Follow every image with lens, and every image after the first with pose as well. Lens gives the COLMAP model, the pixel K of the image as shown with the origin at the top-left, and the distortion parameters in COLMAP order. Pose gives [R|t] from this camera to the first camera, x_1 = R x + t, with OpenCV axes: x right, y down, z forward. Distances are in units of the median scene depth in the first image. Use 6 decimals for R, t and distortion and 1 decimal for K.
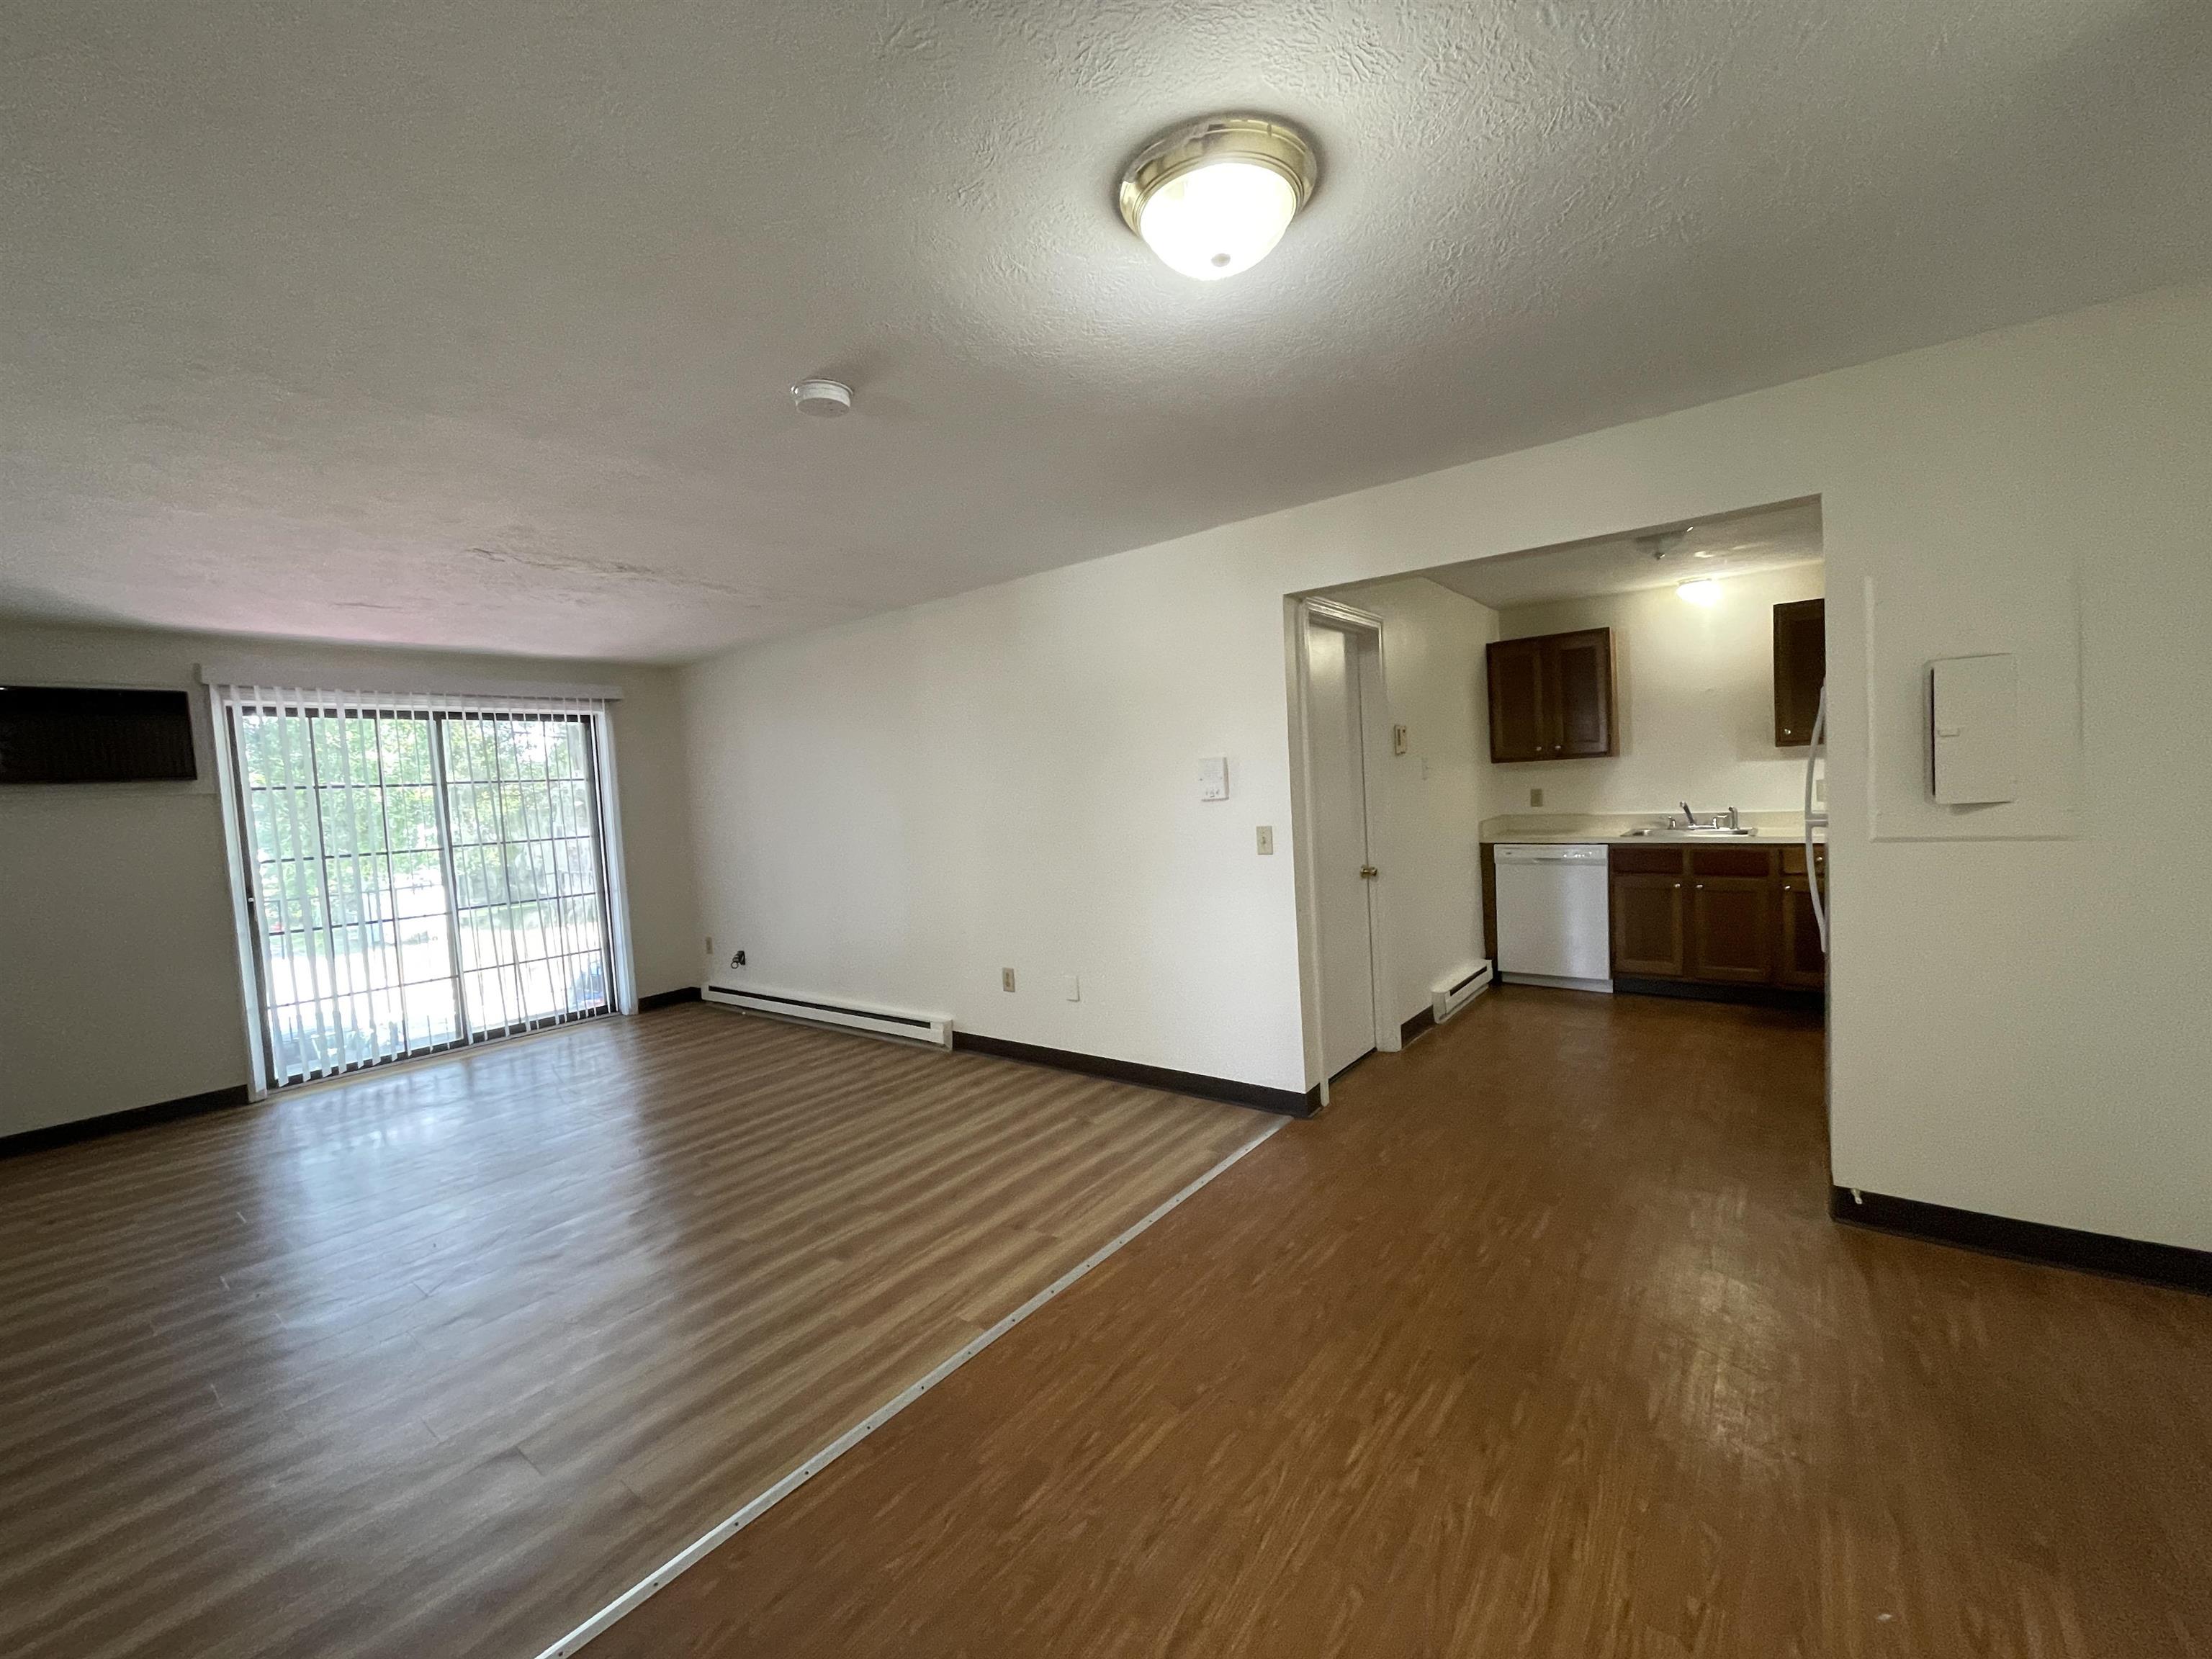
lens RADIAL K [[897.4, 0, 1104.0], [0, 897.4, 832.5], [0, 0, 1]] dist [-0.004128, 0.000300]
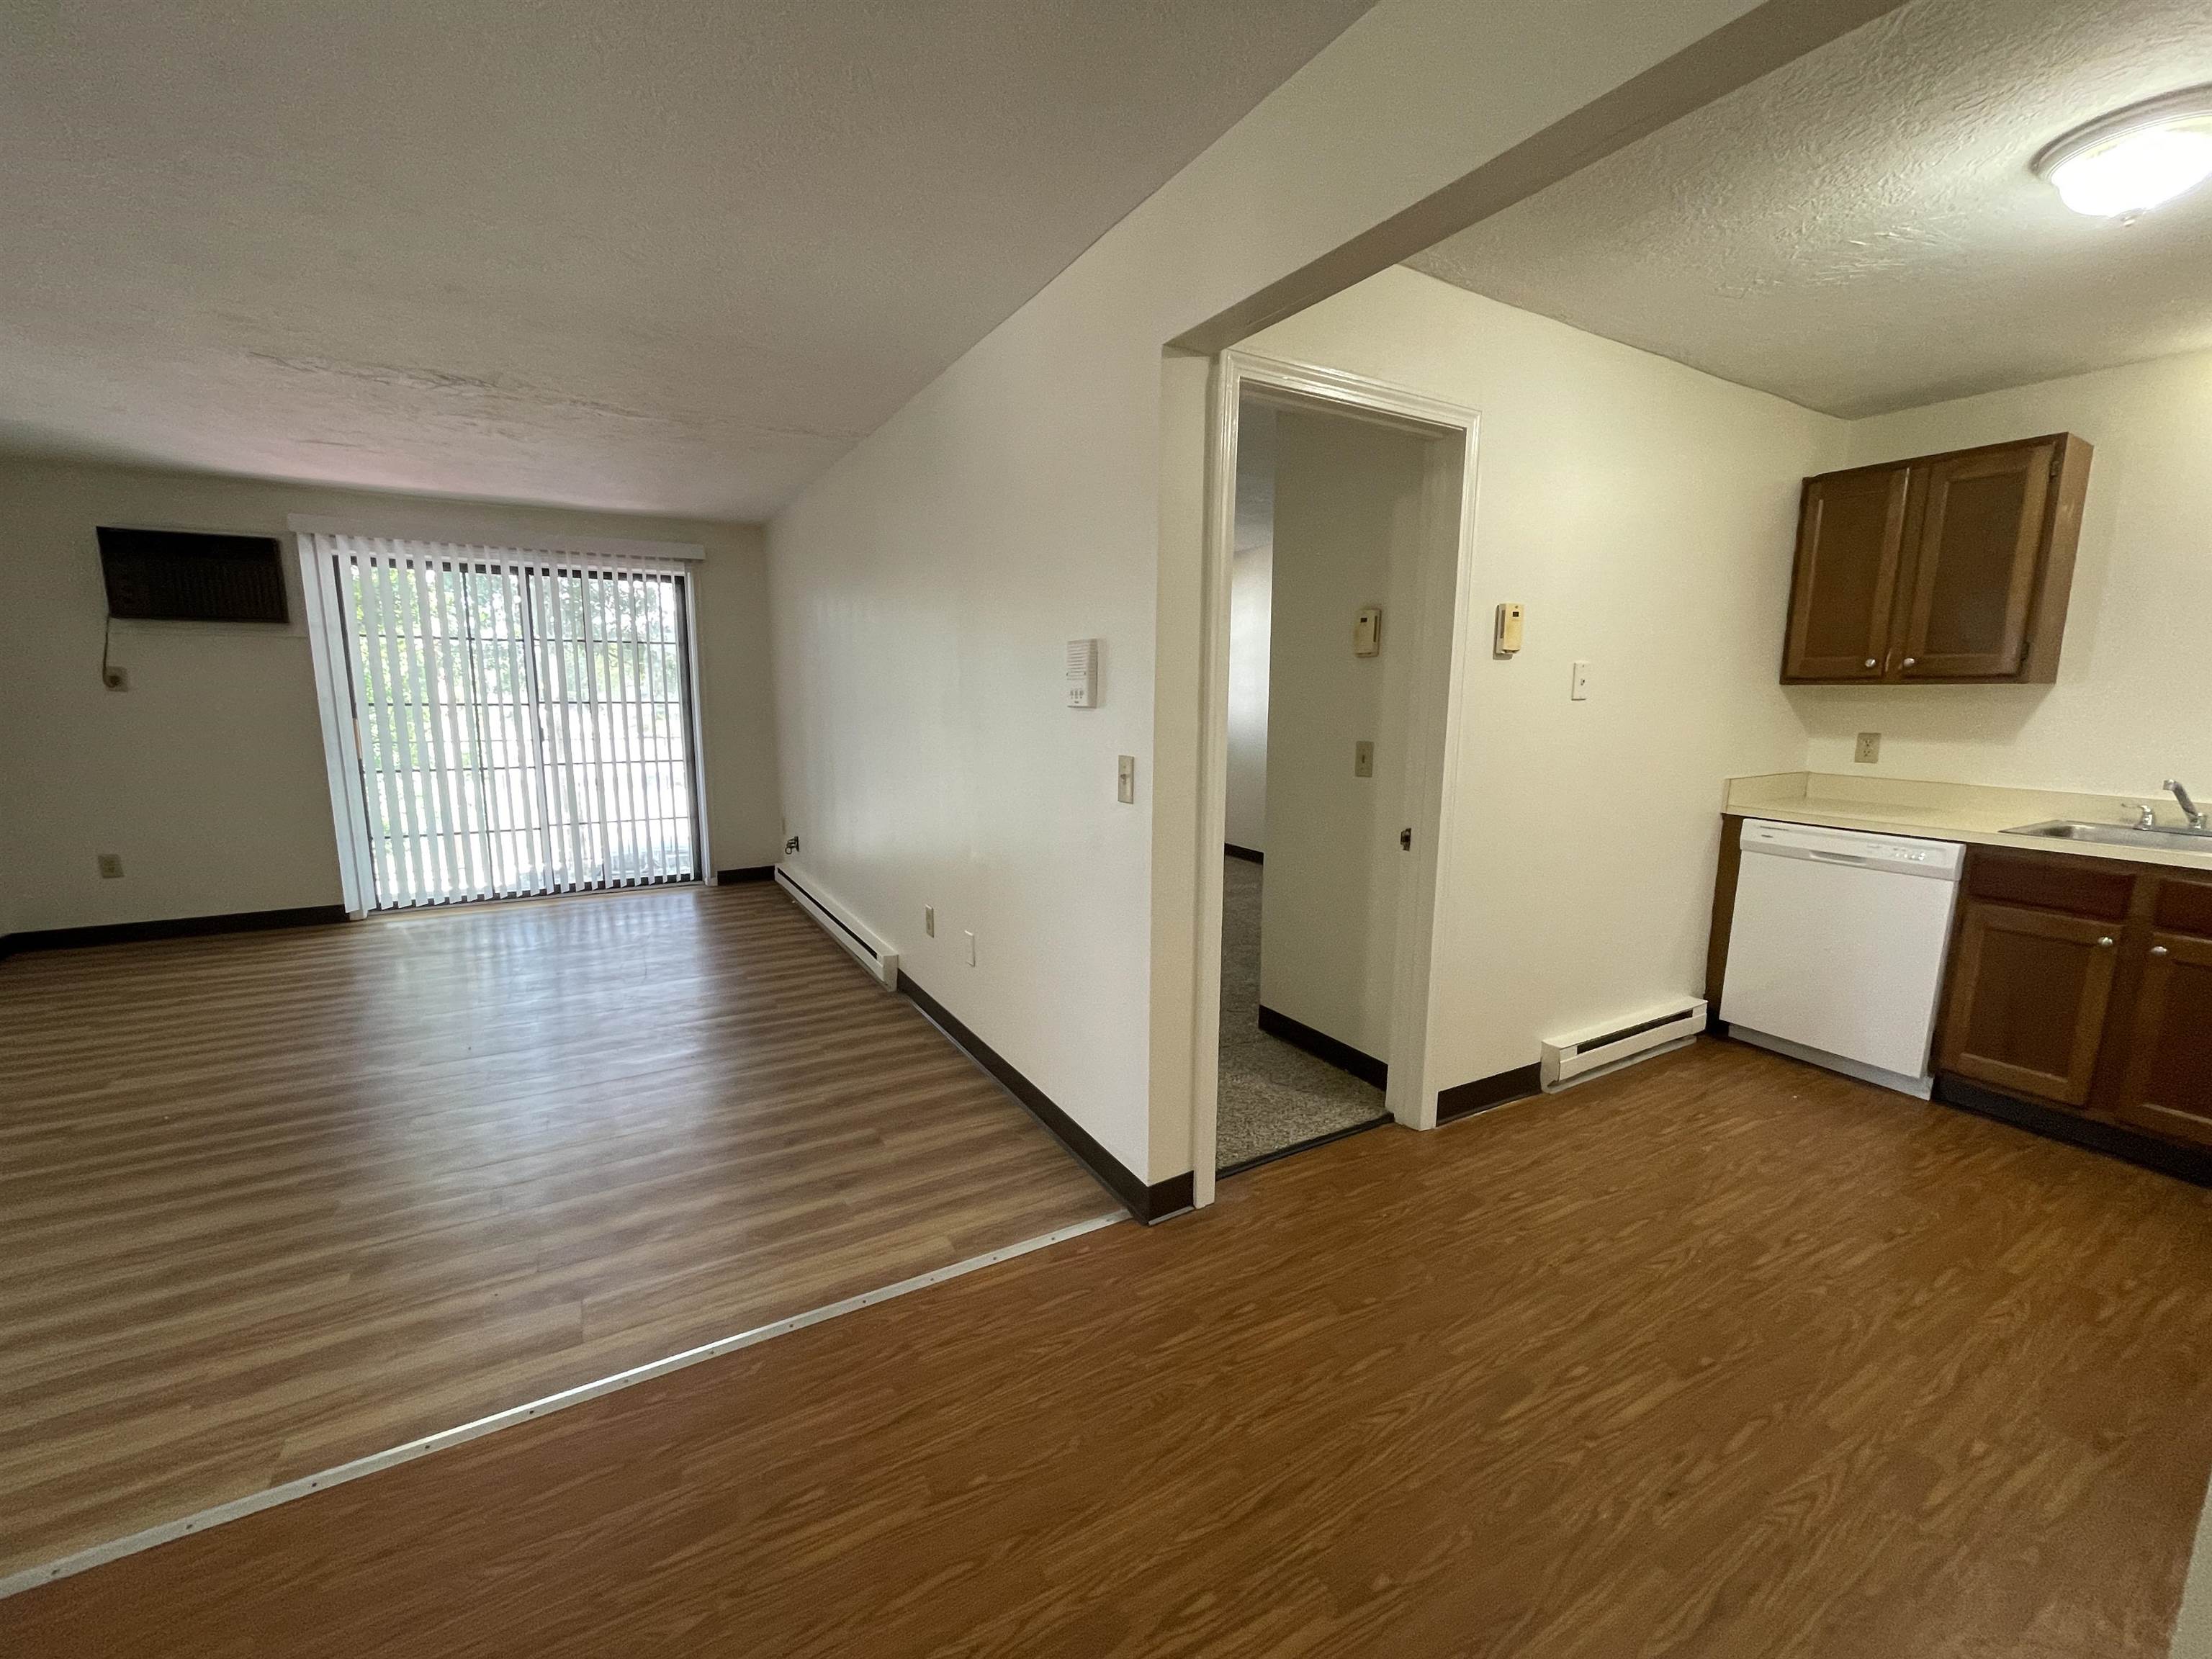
lens RADIAL K [[897.4, 0, 1104.0], [0, 897.4, 832.5], [0, 0, 1]] dist [-0.004128, 0.000300]
pose [[0.924167, 0.121211, -0.362248, 0.289082], [-0.078486, 0.988340, 0.130472, -0.024542], [0.373839, -0.092146, 0.922905, 0.316982]]
